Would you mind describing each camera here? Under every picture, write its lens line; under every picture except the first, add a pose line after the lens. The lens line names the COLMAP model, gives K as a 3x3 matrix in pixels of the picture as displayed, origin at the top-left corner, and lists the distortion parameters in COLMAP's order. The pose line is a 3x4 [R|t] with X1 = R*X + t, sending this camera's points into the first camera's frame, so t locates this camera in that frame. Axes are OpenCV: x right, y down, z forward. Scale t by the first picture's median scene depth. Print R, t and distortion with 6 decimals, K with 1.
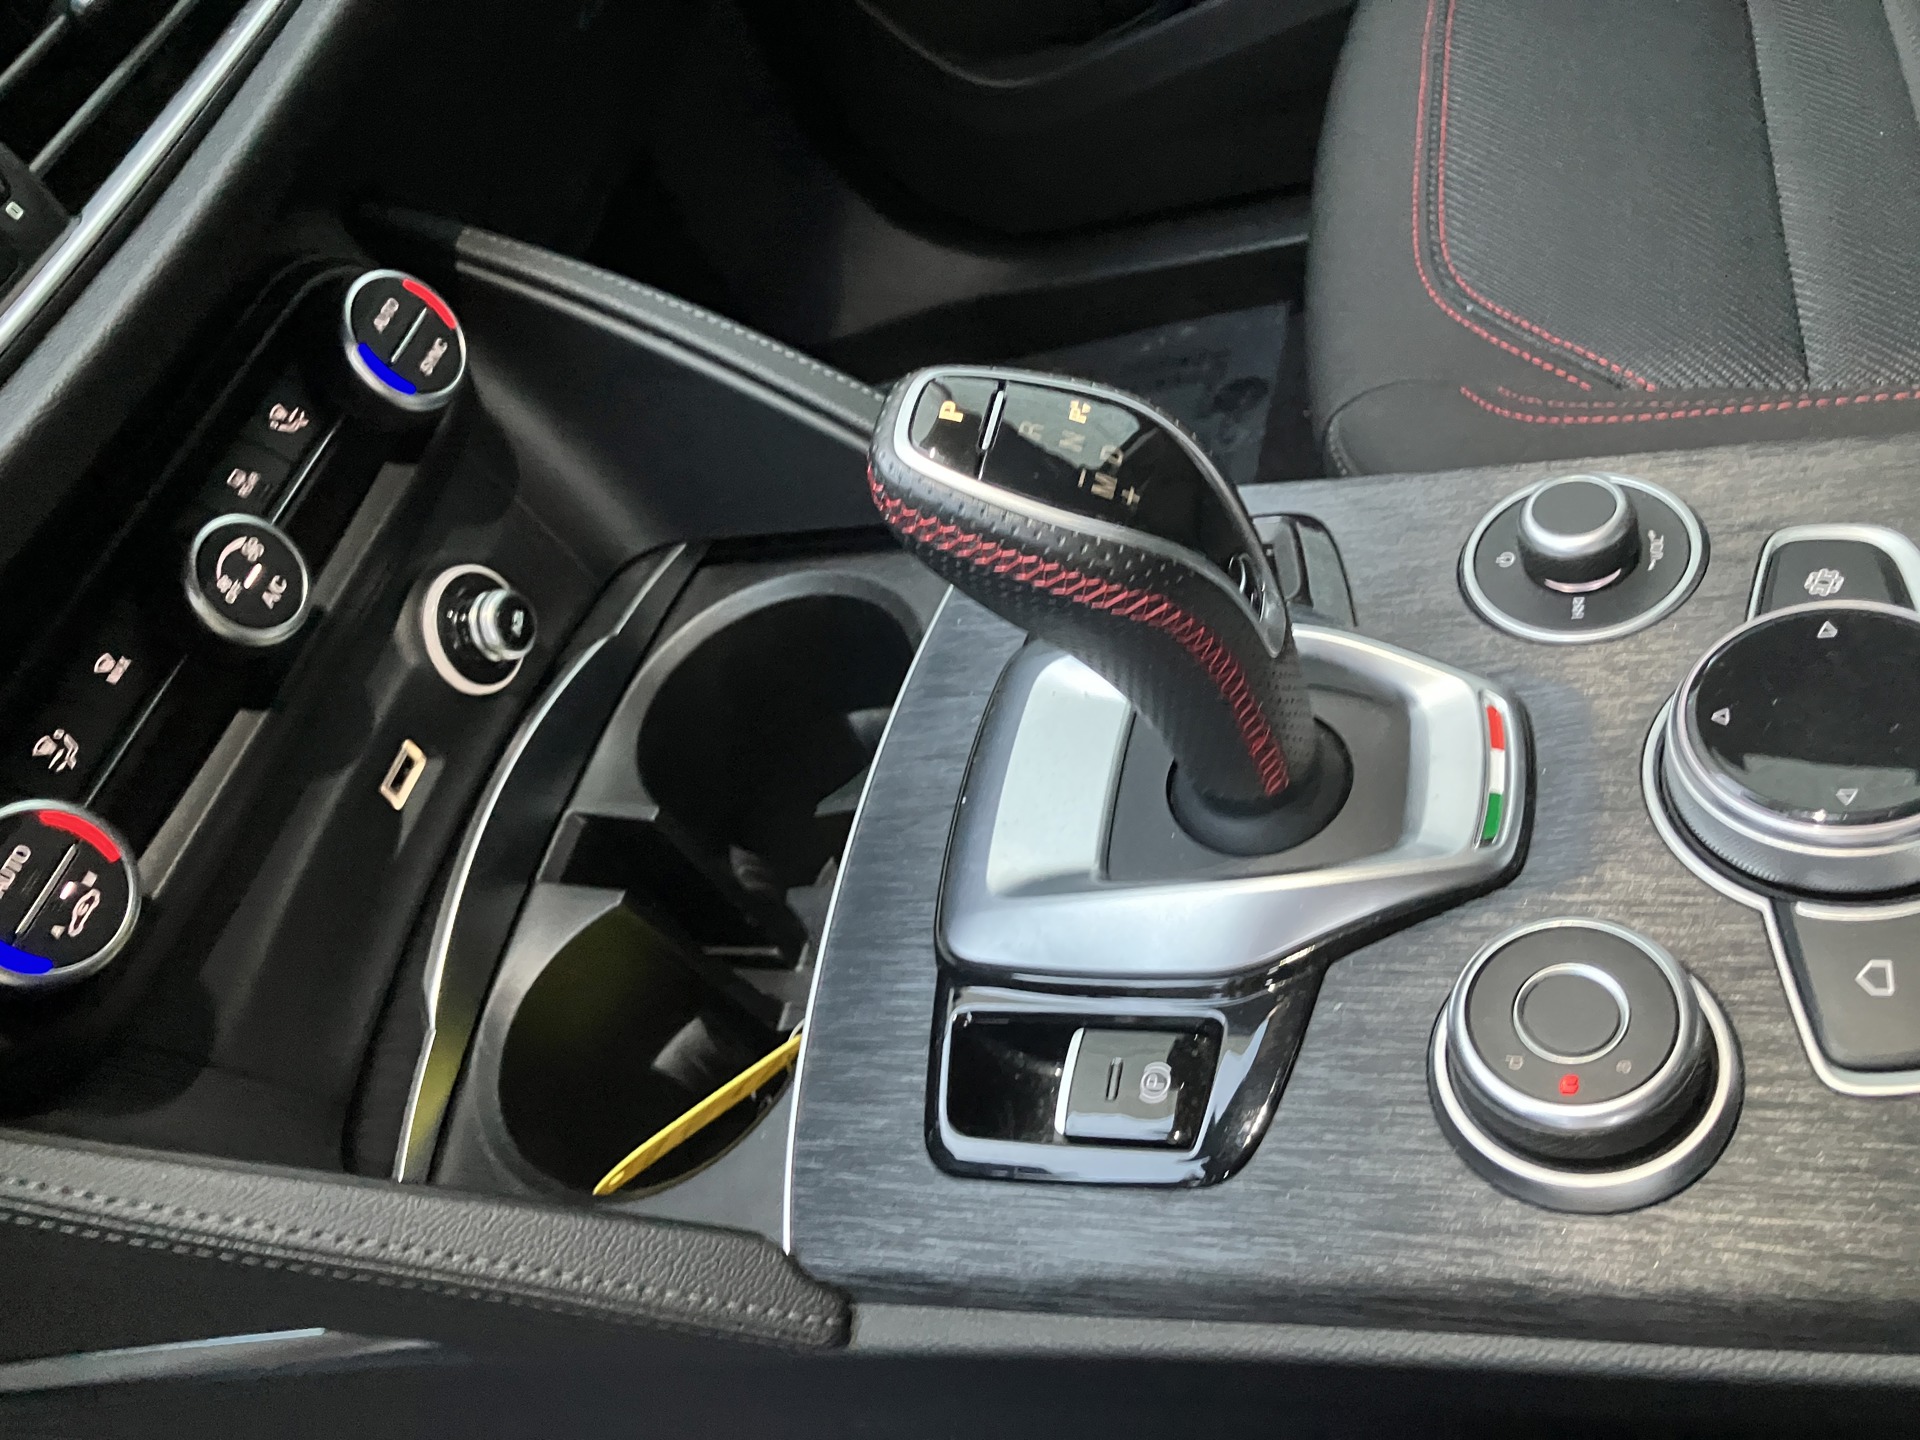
lens RADIAL K [[1593.8, 0, 931.8], [0, 1593.8, 781.7], [0, 0, 1]] dist [0.010605, 0.002149]
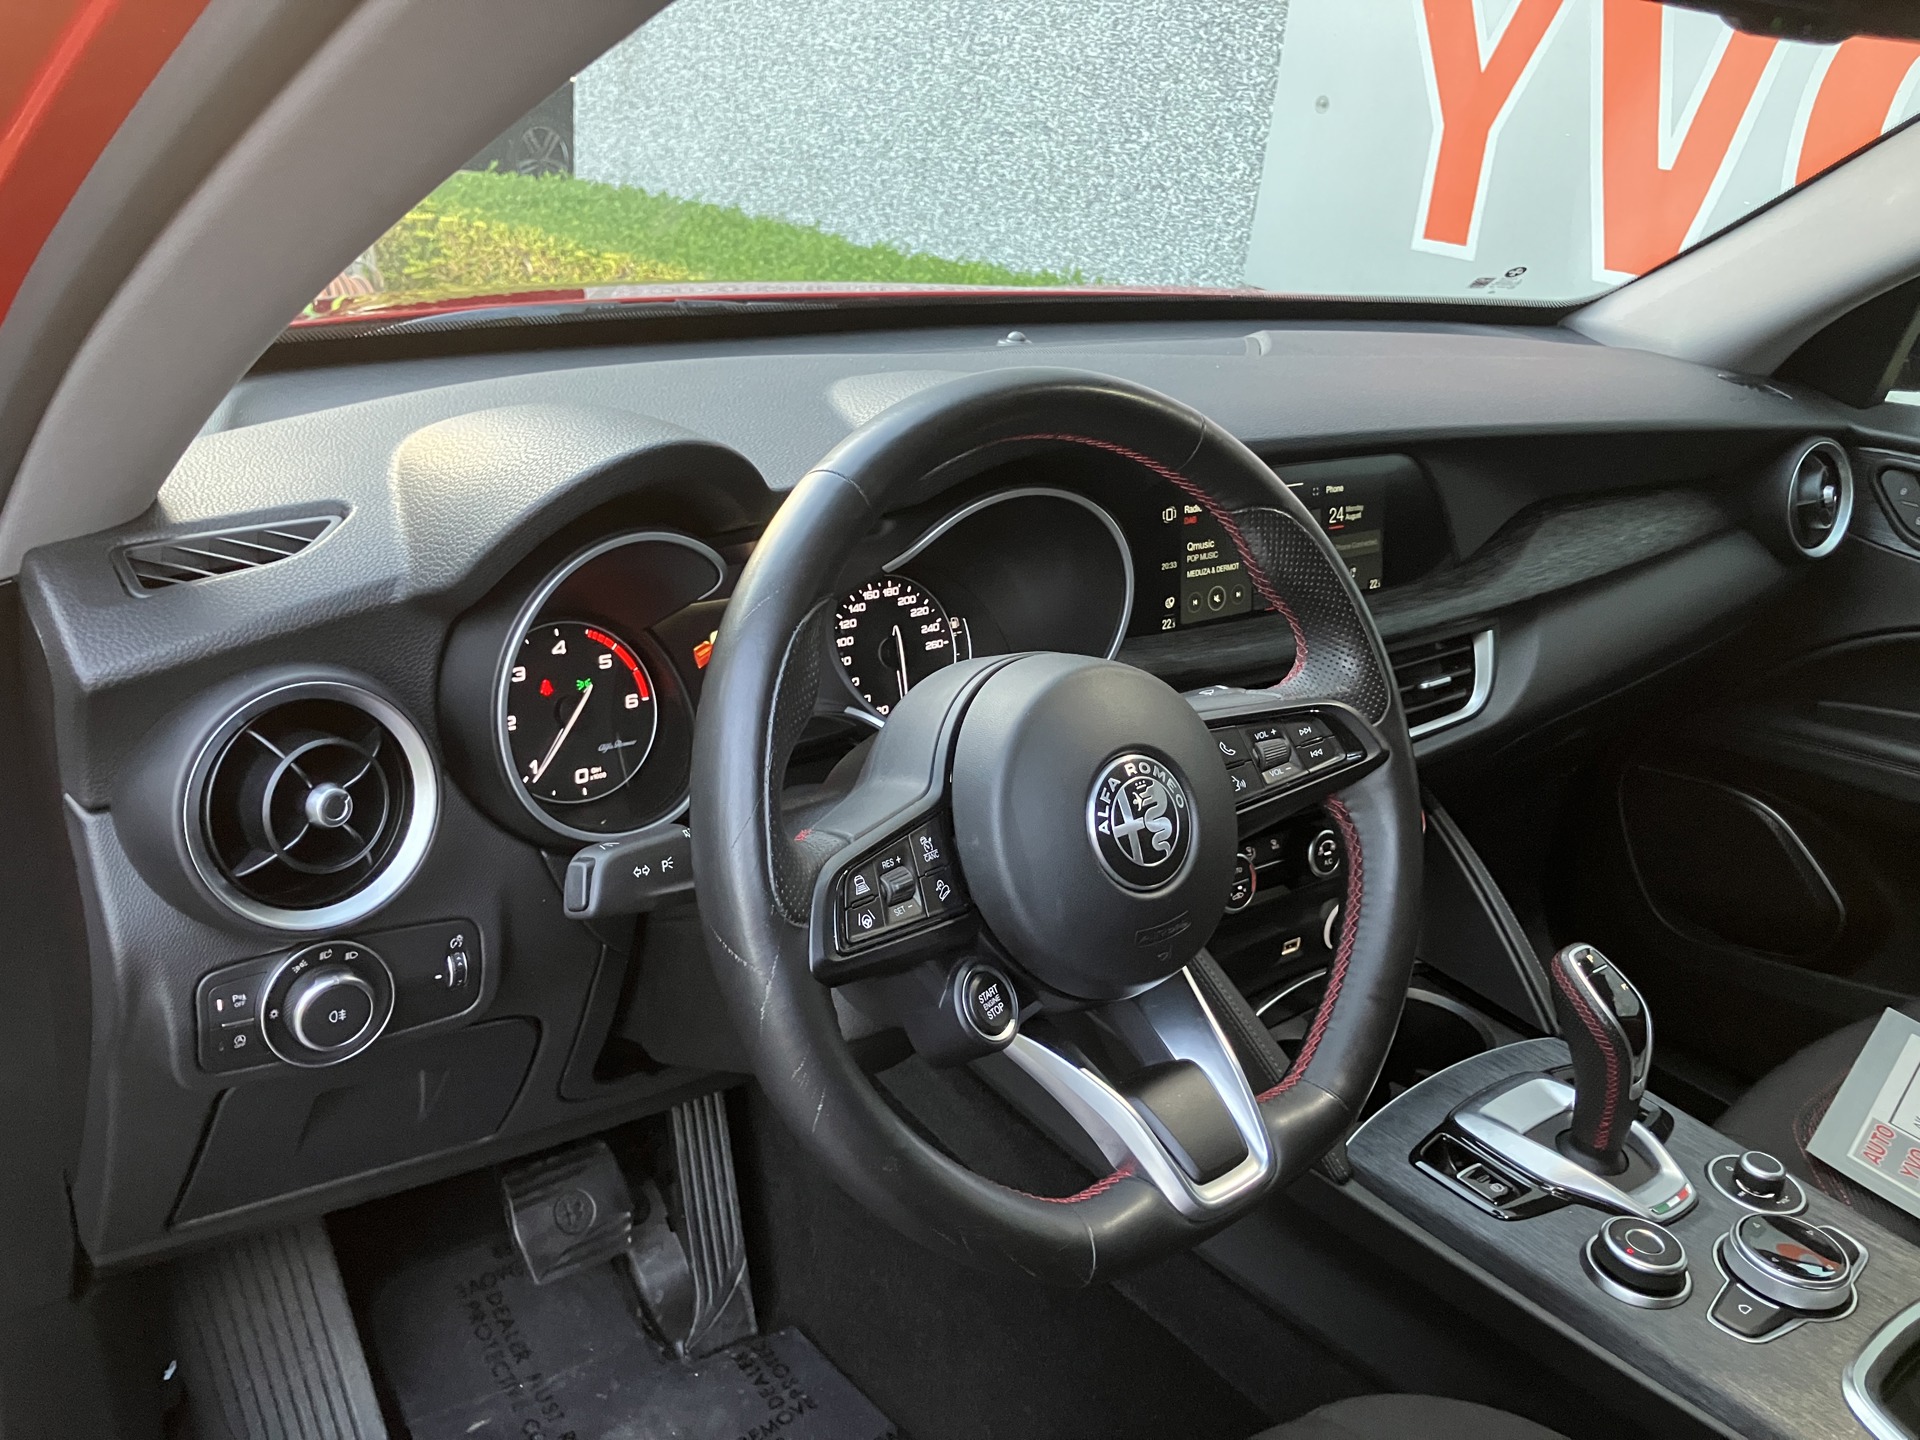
lens RADIAL K [[1593.8, 0, 956.2], [0, 1593.8, 717.9], [0, 0, 1]] dist [0.010605, 0.002149]
pose [[0.701521, 0.606071, -0.374894, 0.021584], [-0.703373, 0.673441, -0.227473, 0.848235], [0.114604, 0.423268, 0.898727, -1.774681]]
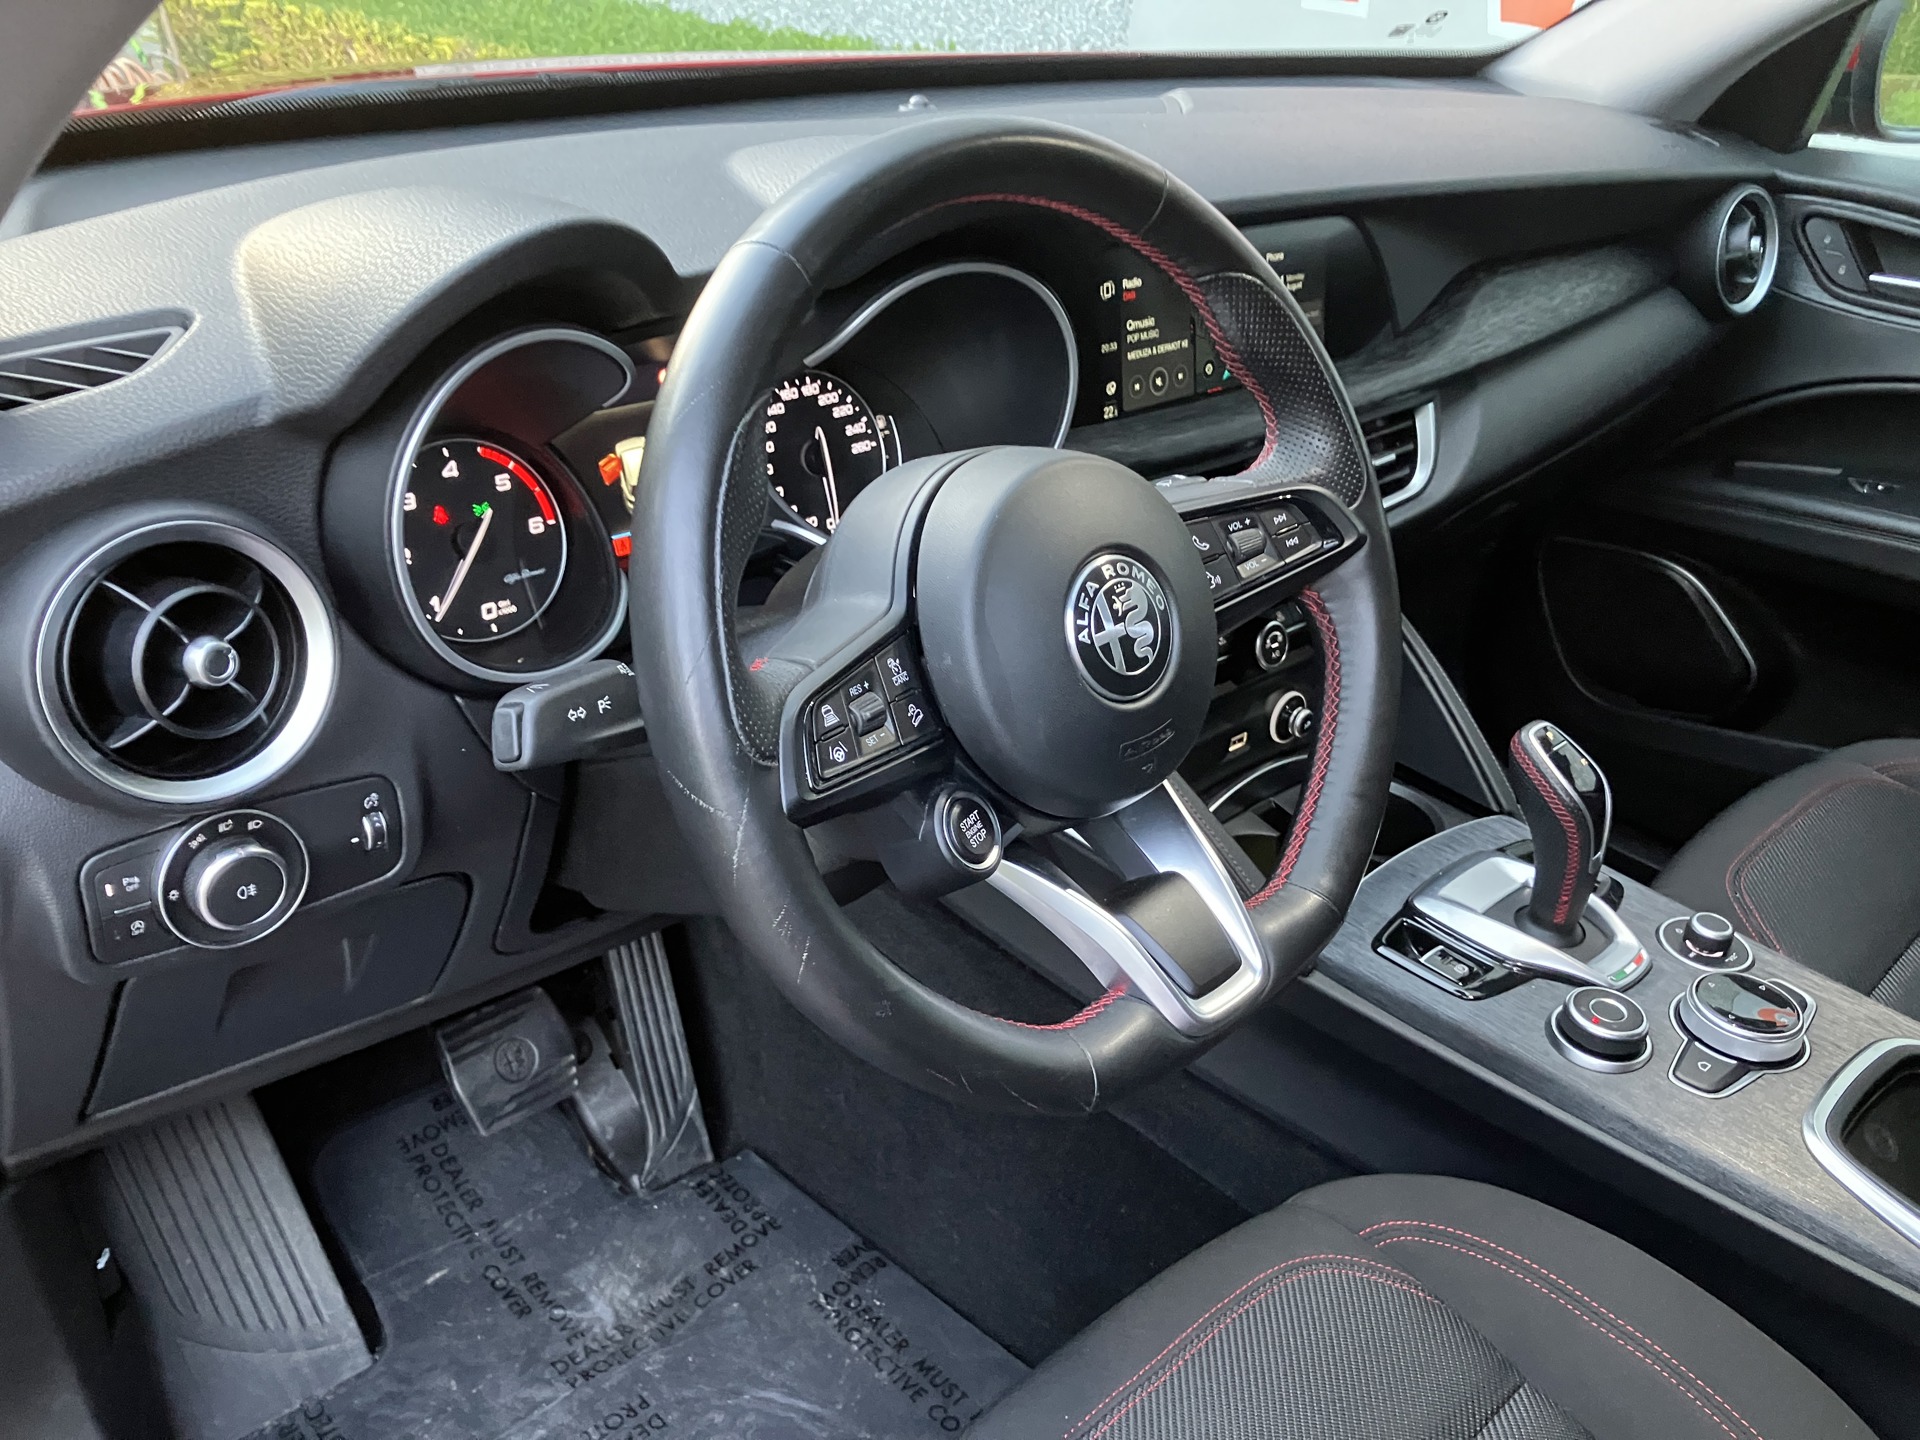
lens RADIAL K [[1593.8, 0, 989.2], [0, 1593.8, 734.1], [0, 0, 1]] dist [0.010605, 0.002149]
pose [[0.763779, 0.602210, -0.232349, -0.080636], [-0.643010, 0.741303, -0.192375, 0.862567], [0.056391, 0.296334, 0.953418, -1.651645]]
